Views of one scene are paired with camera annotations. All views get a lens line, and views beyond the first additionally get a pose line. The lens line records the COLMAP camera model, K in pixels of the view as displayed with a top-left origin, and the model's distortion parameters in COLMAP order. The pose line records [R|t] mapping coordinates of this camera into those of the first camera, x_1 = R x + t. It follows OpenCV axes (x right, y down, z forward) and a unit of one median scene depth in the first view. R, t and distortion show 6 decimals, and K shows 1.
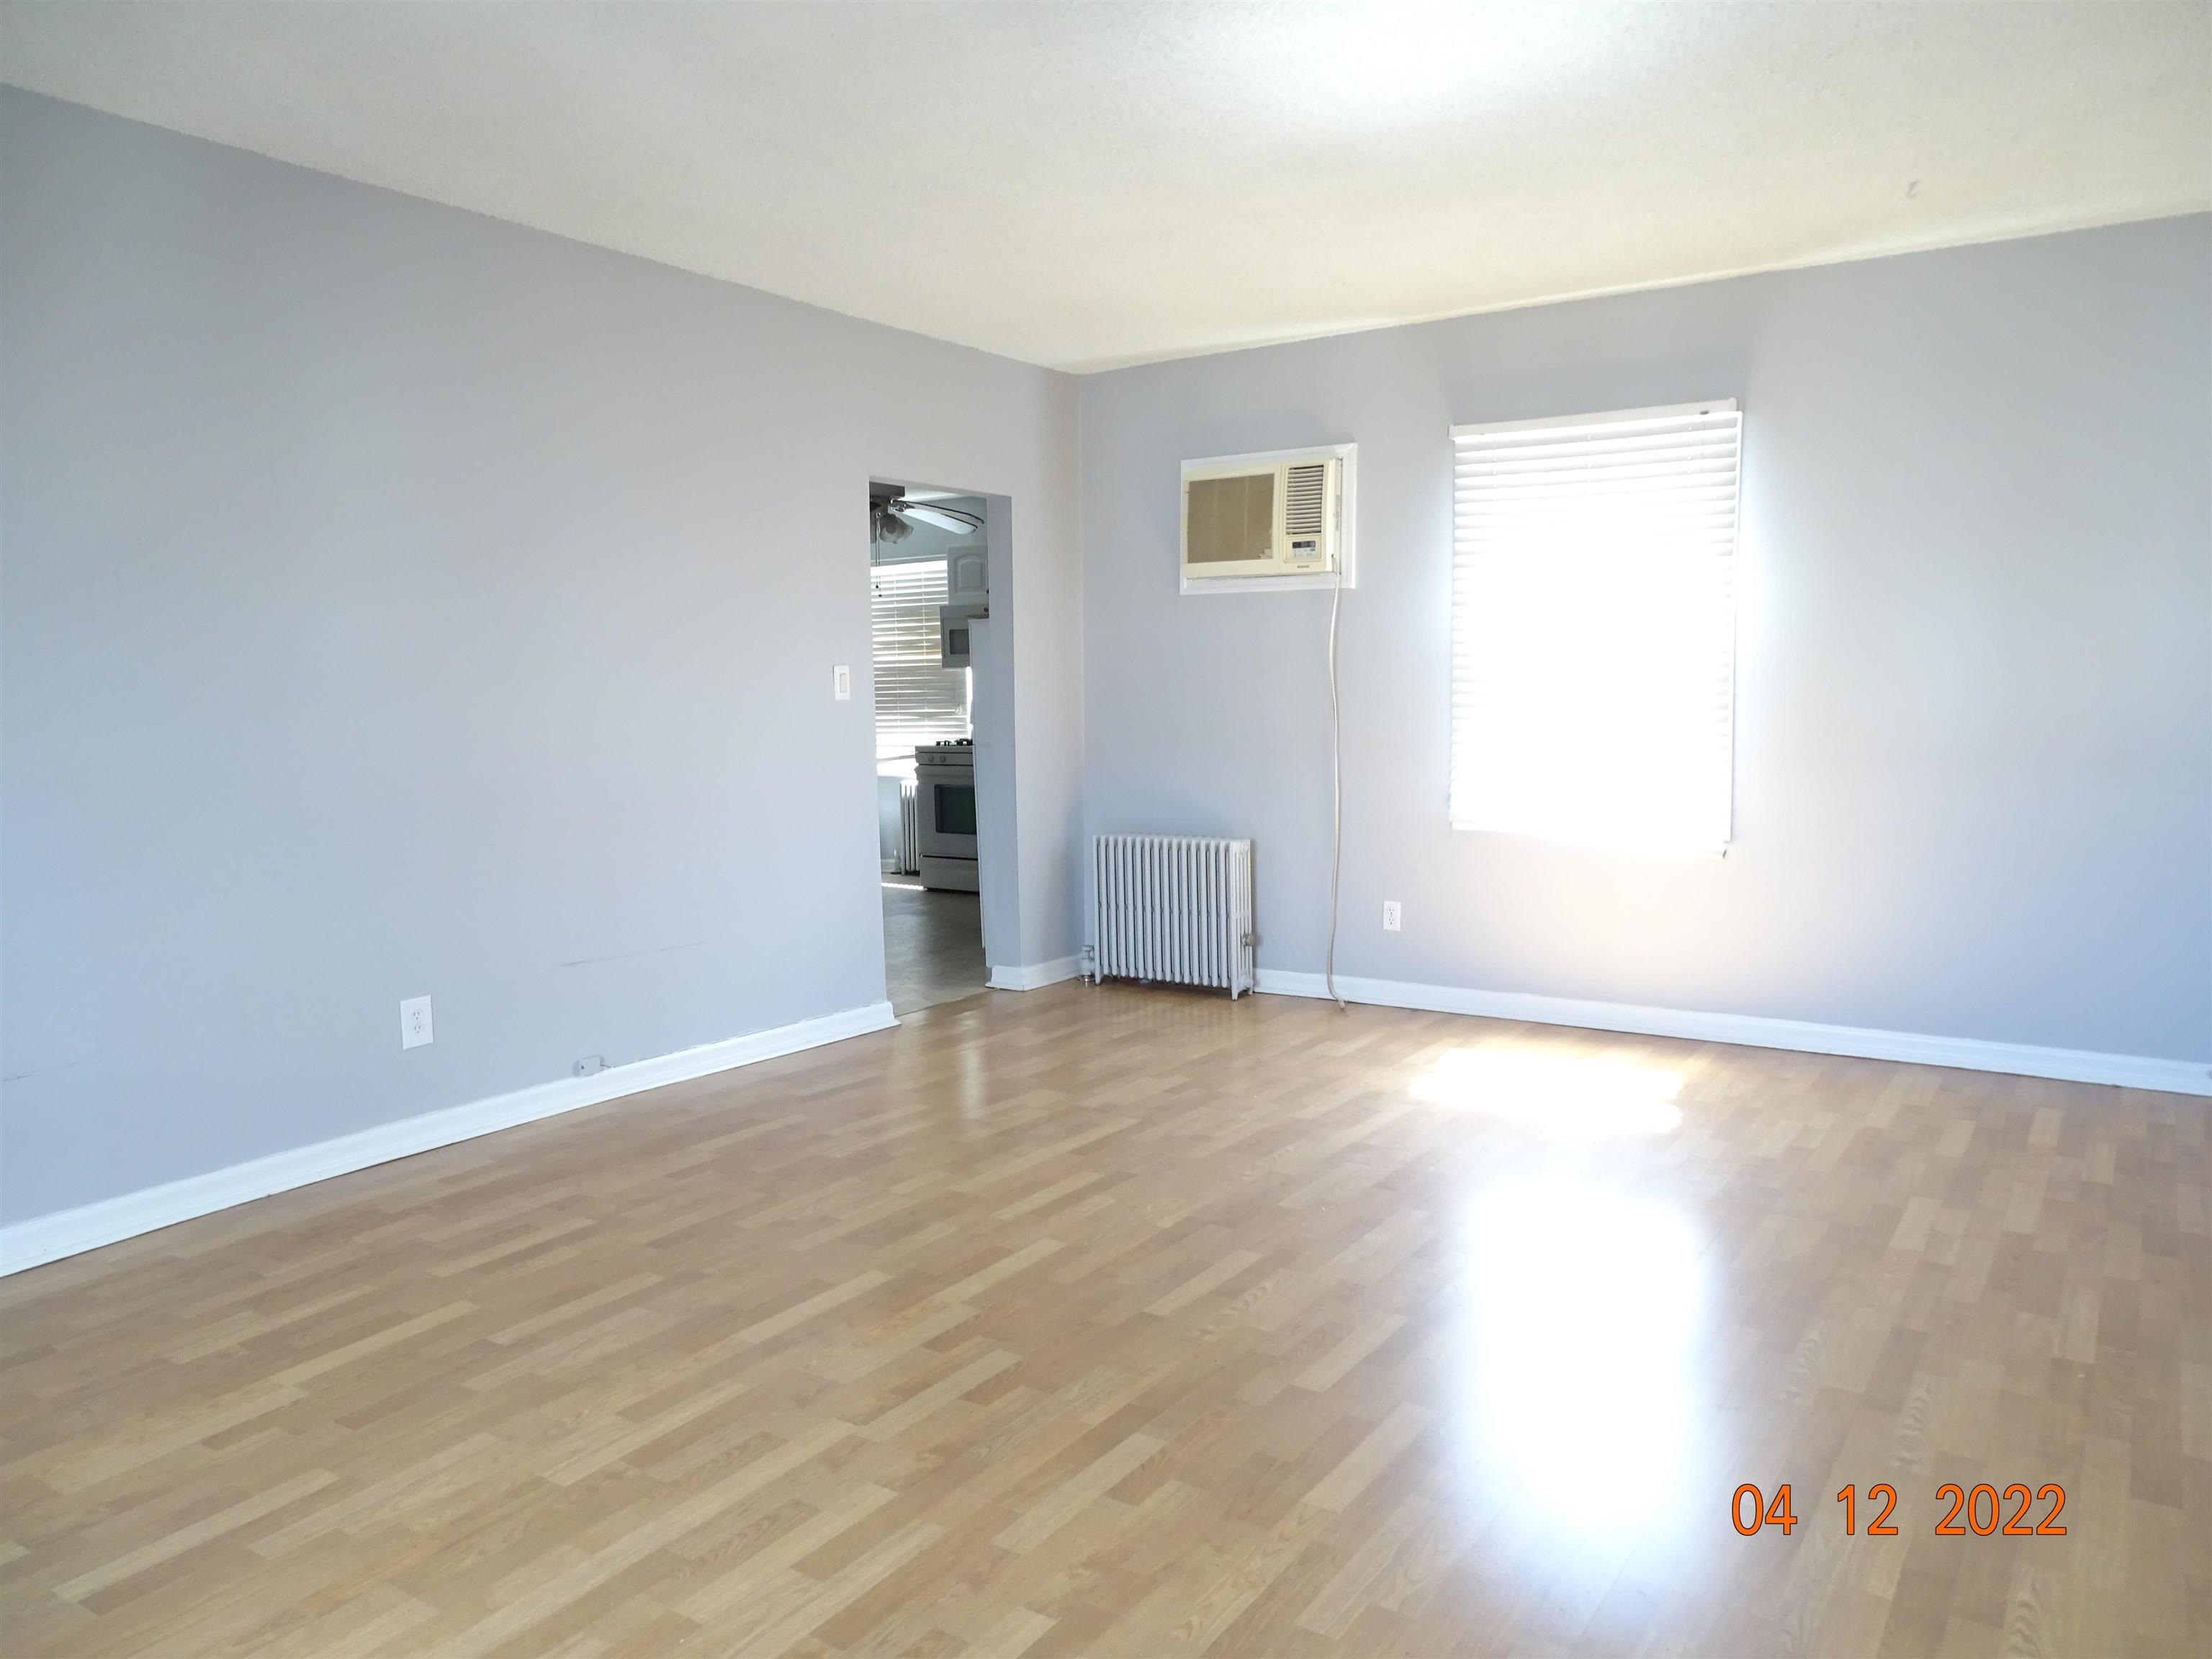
lens RADIAL K [[1574.6, 0, 1106.6], [0, 1574.6, 830.7], [0, 0, 1]] dist [-0.000510, 0.000768]
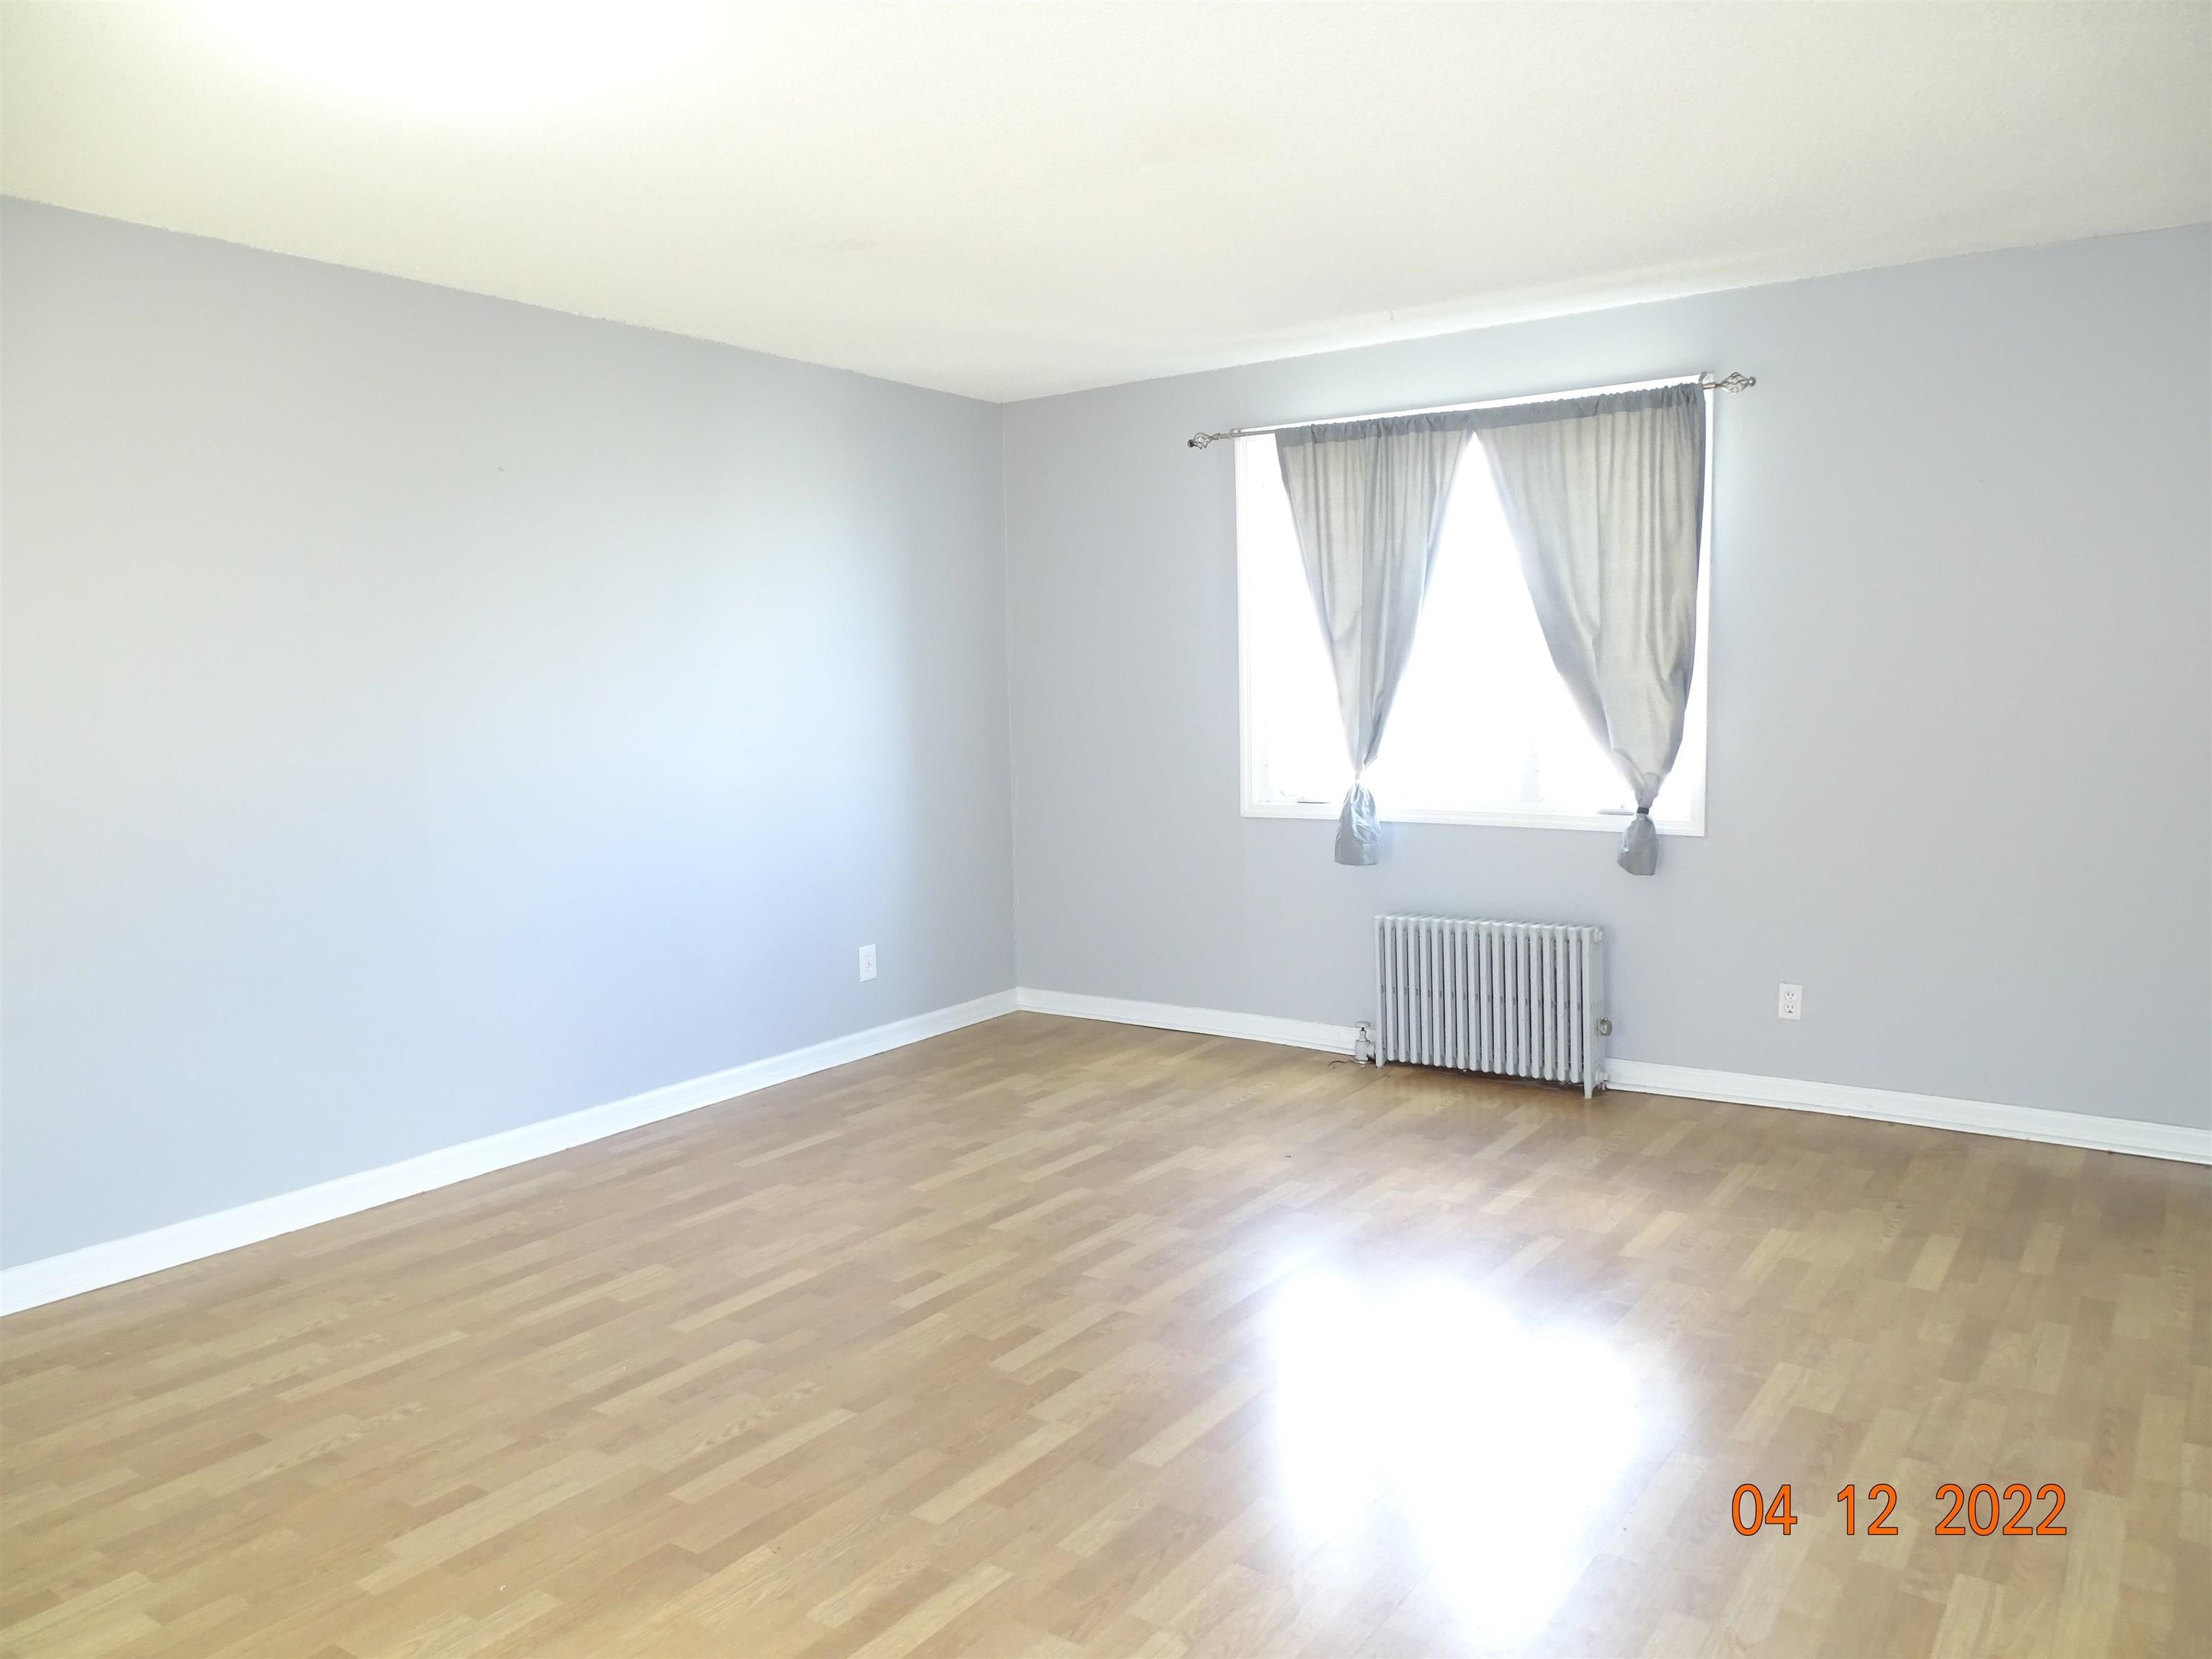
lens RADIAL K [[1574.6, 0, 1107.5], [0, 1574.6, 828.1], [0, 0, 1]] dist [-0.000510, 0.000768]
pose [[-0.999001, 0.029486, 0.033593, -0.183649], [0.035243, 0.981875, 0.186225, -0.230522], [-0.027493, 0.187222, -0.981933, 2.003890]]
